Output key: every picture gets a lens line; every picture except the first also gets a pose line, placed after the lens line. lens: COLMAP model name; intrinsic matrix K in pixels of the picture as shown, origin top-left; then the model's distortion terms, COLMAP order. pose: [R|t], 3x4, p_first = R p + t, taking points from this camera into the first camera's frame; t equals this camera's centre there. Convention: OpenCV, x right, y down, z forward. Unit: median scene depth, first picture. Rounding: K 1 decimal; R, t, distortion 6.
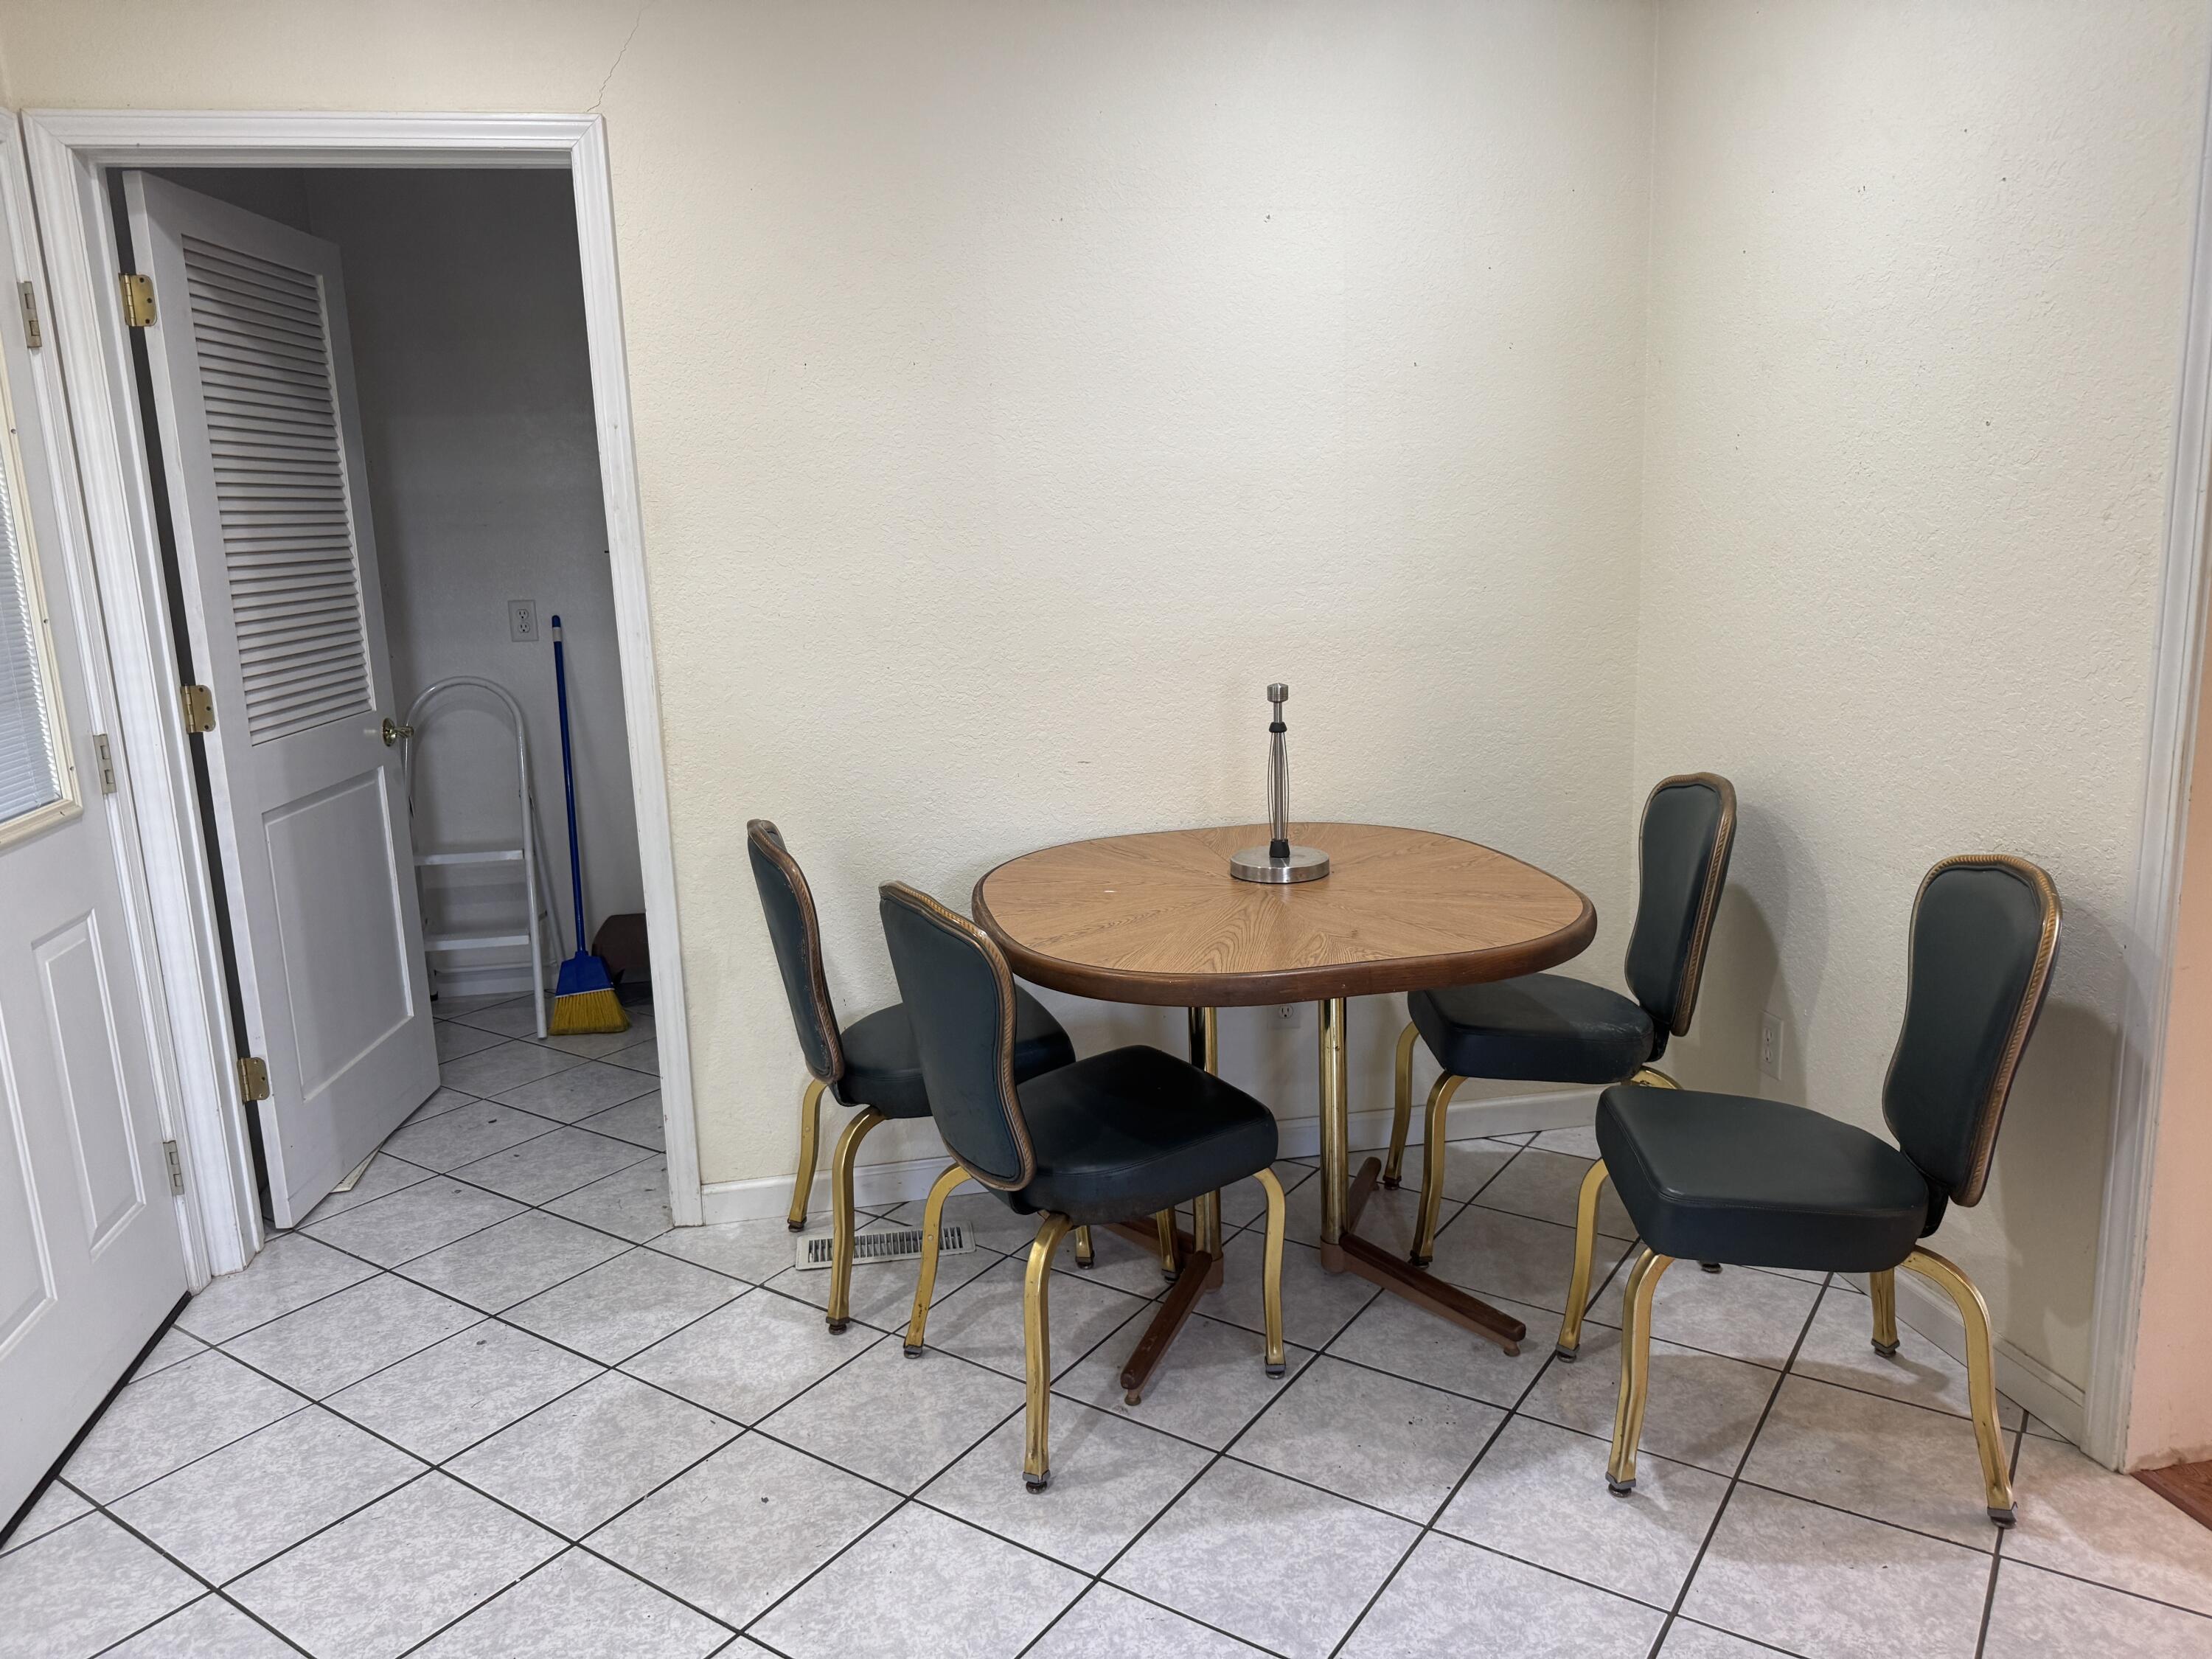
lens RADIAL K [[1555.8, 0, 1103.6], [0, 1555.8, 823.1], [0, 0, 1]] dist [0.069885, -0.090937]
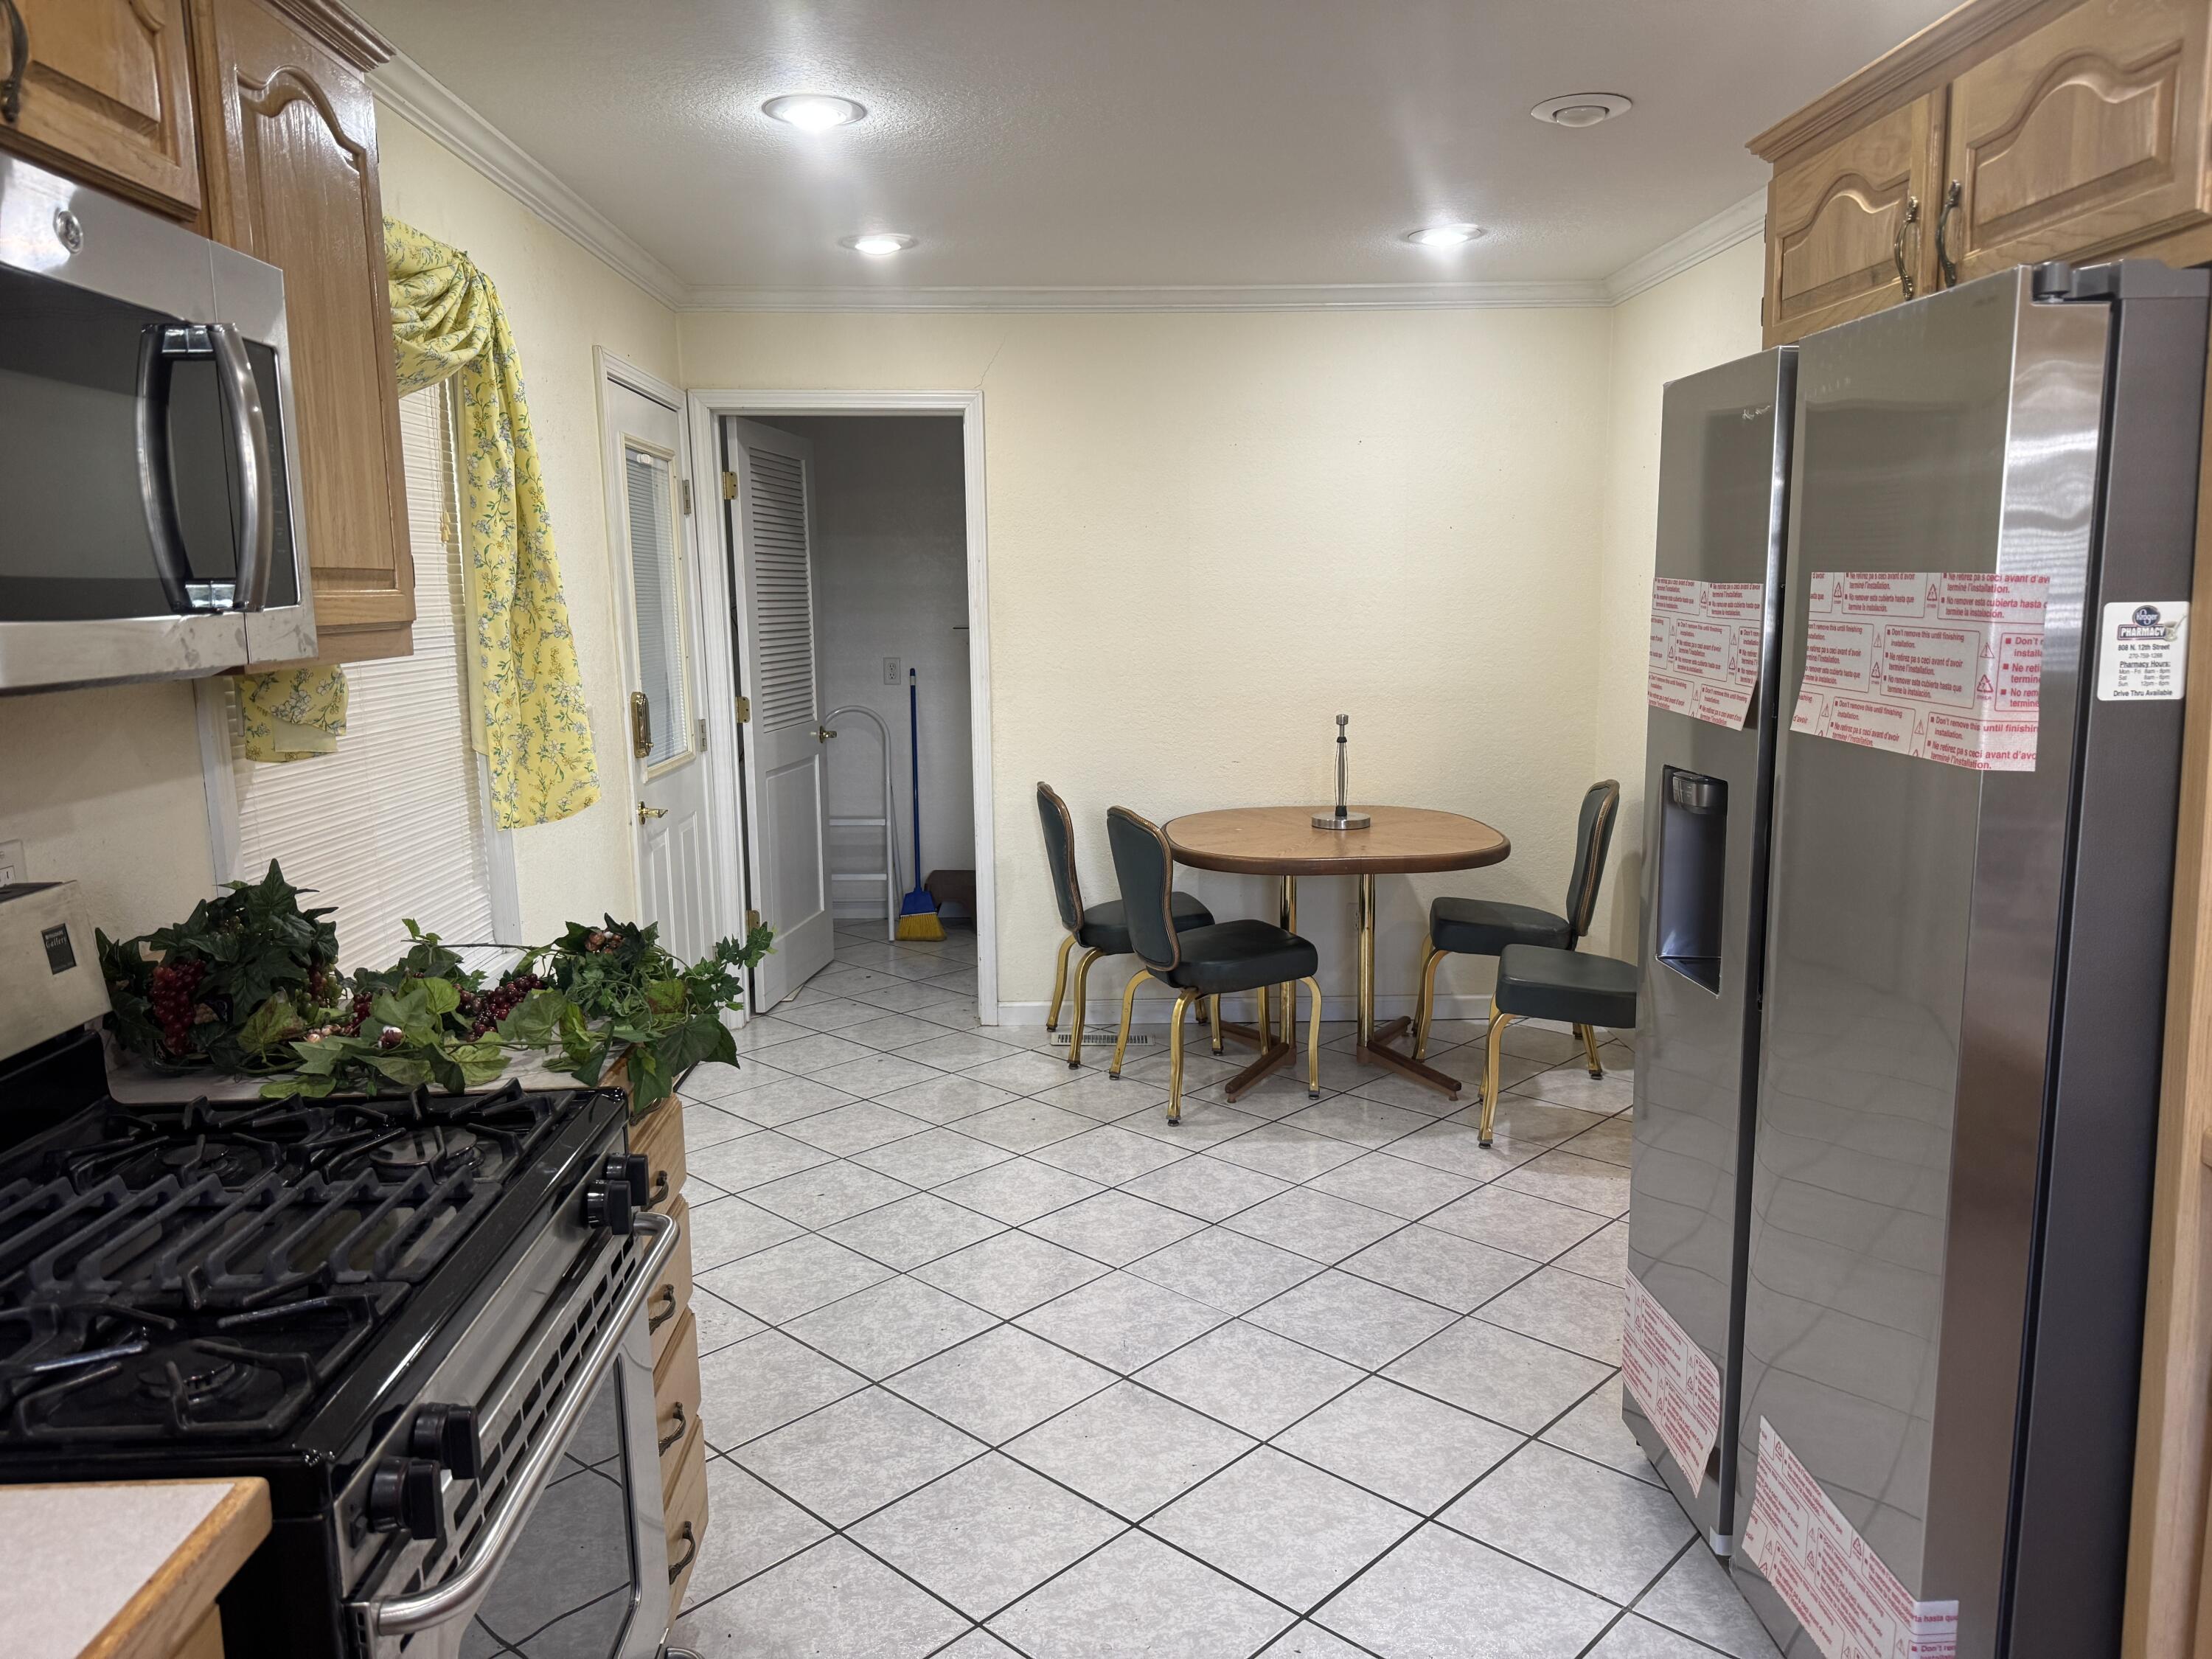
lens RADIAL K [[1555.8, 0, 1107.0], [0, 1555.8, 831.3], [0, 0, 1]] dist [0.069885, -0.090937]
pose [[0.986583, 0.047315, -0.156256, 0.126037], [-0.054318, 0.997688, -0.040851, 0.121211], [0.153962, 0.048790, 0.986871, -0.718449]]
